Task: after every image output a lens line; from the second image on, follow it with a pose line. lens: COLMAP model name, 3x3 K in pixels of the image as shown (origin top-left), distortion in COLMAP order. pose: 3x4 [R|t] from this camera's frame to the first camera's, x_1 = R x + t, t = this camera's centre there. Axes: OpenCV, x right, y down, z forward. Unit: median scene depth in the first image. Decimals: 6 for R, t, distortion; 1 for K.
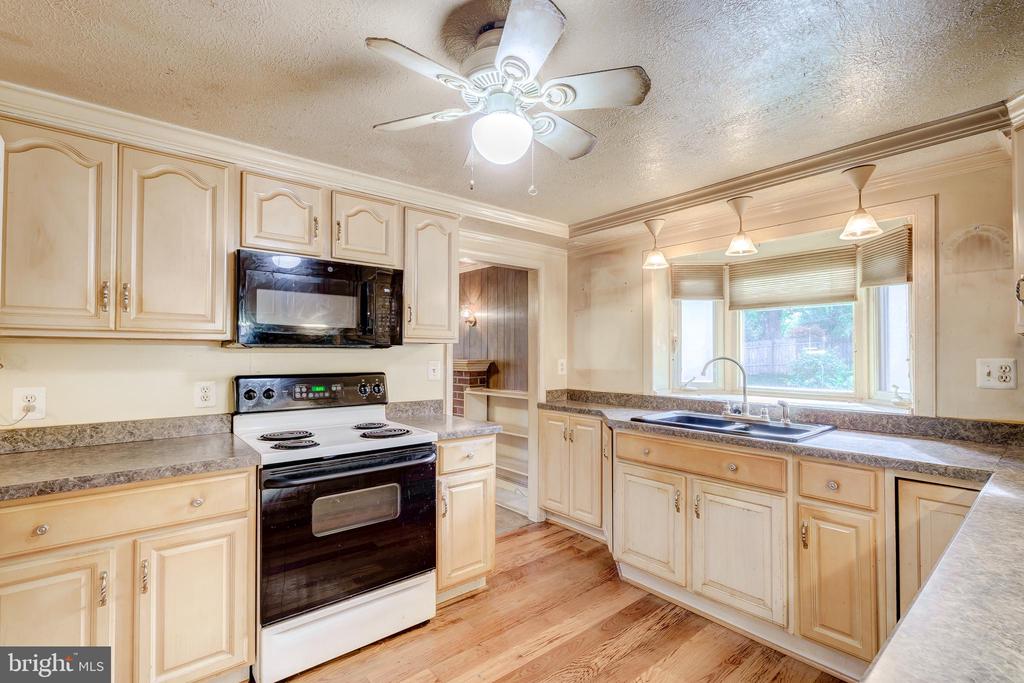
lens RADIAL K [[460.2, 0, 520.7], [0, 460.2, 348.4], [0, 0, 1]] dist [0.003084, -0.000688]
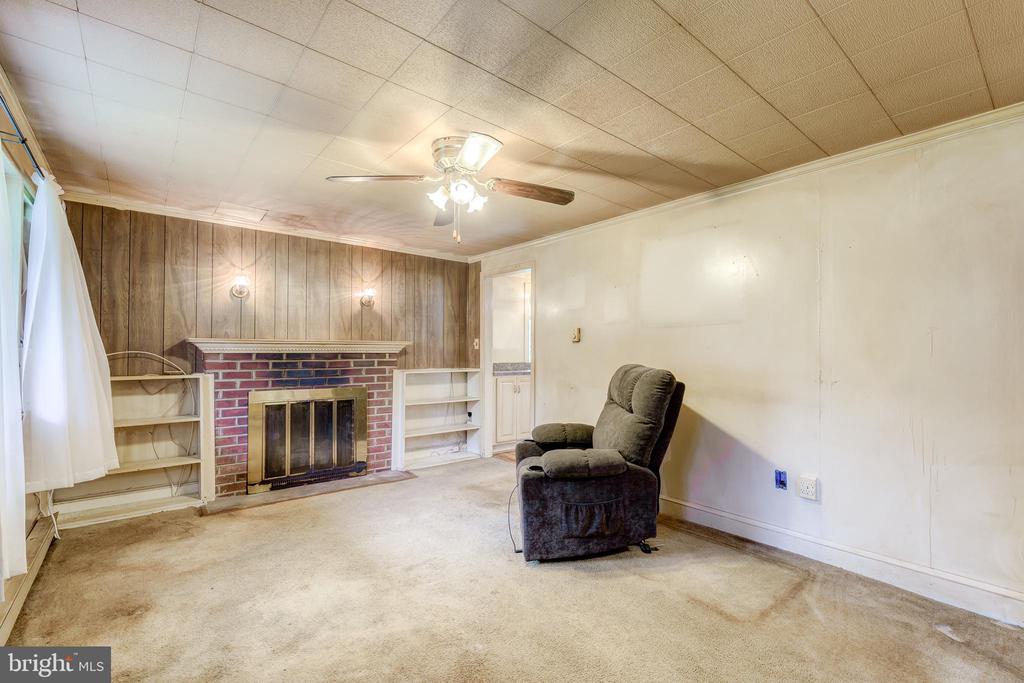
lens RADIAL K [[460.2, 0, 515.7], [0, 460.2, 339.5], [0, 0, 1]] dist [0.003084, -0.000688]
pose [[0.043383, 0.017424, 0.998907, -2.204428], [-0.017671, 0.999705, -0.016670, 0.061845], [-0.998902, -0.016928, 0.043678, 1.372168]]
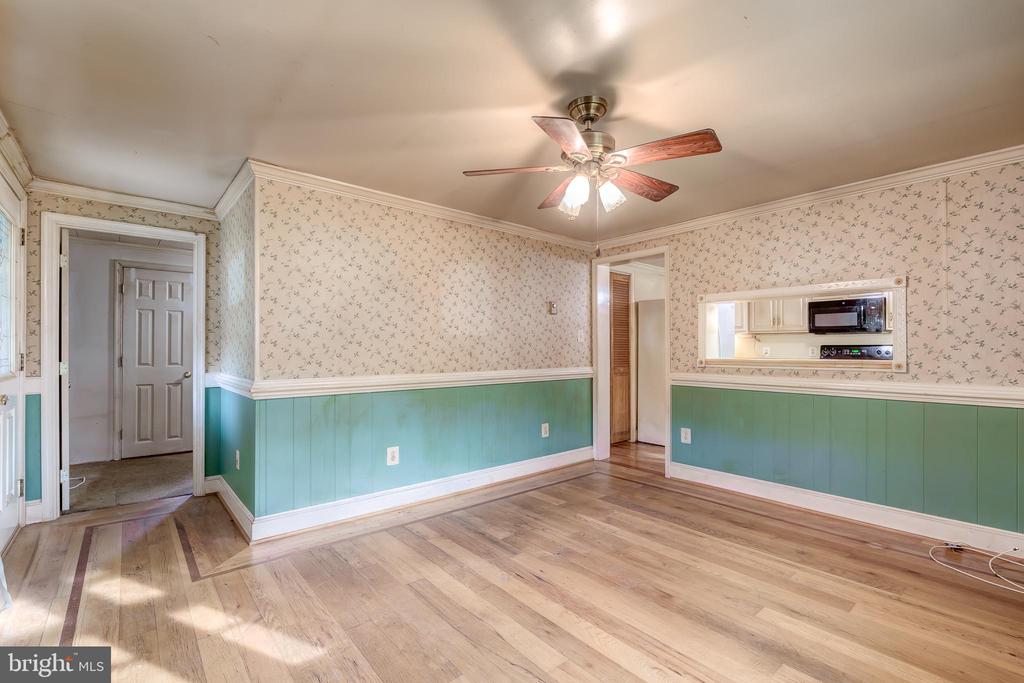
lens RADIAL K [[460.2, 0, 517.8], [0, 460.2, 344.7], [0, 0, 1]] dist [0.003084, -0.000688]
pose [[0.001106, -0.011807, -0.999930, 2.035552], [0.011428, 0.999865, -0.011794, 0.065581], [0.999934, -0.011414, 0.001241, -0.771341]]
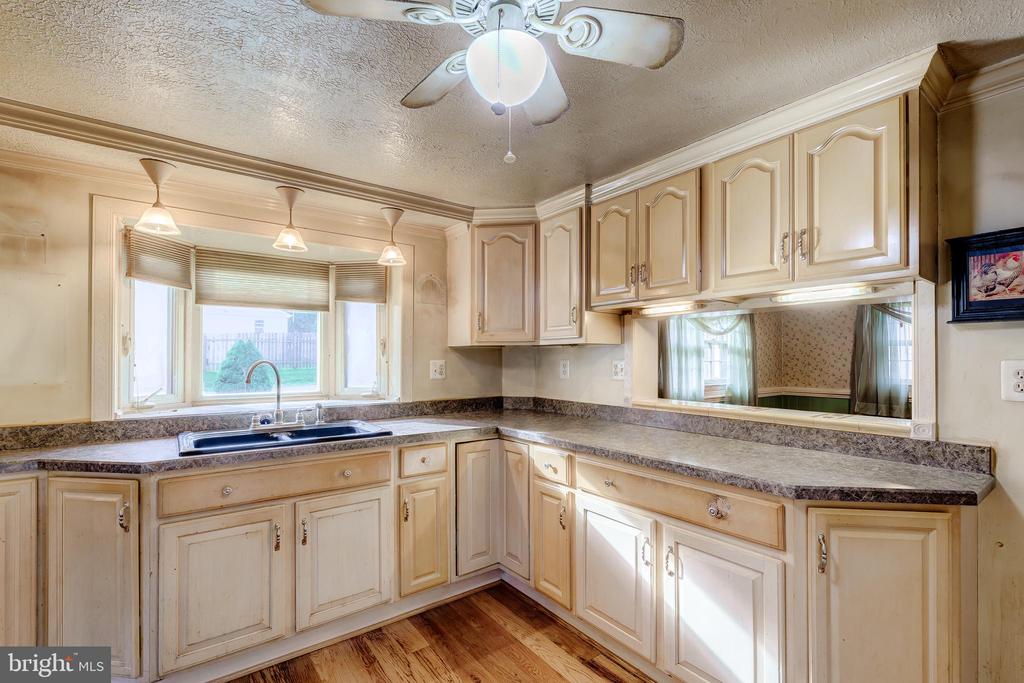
lens RADIAL K [[460.2, 0, 513.4], [0, 460.2, 356.1], [0, 0, 1]] dist [0.003084, -0.000688]
pose [[0.068460, 0.003742, 0.997647, -0.478319], [-0.014026, 0.999898, -0.002788, 0.006778], [-0.997555, -0.013802, 0.068506, 0.565202]]
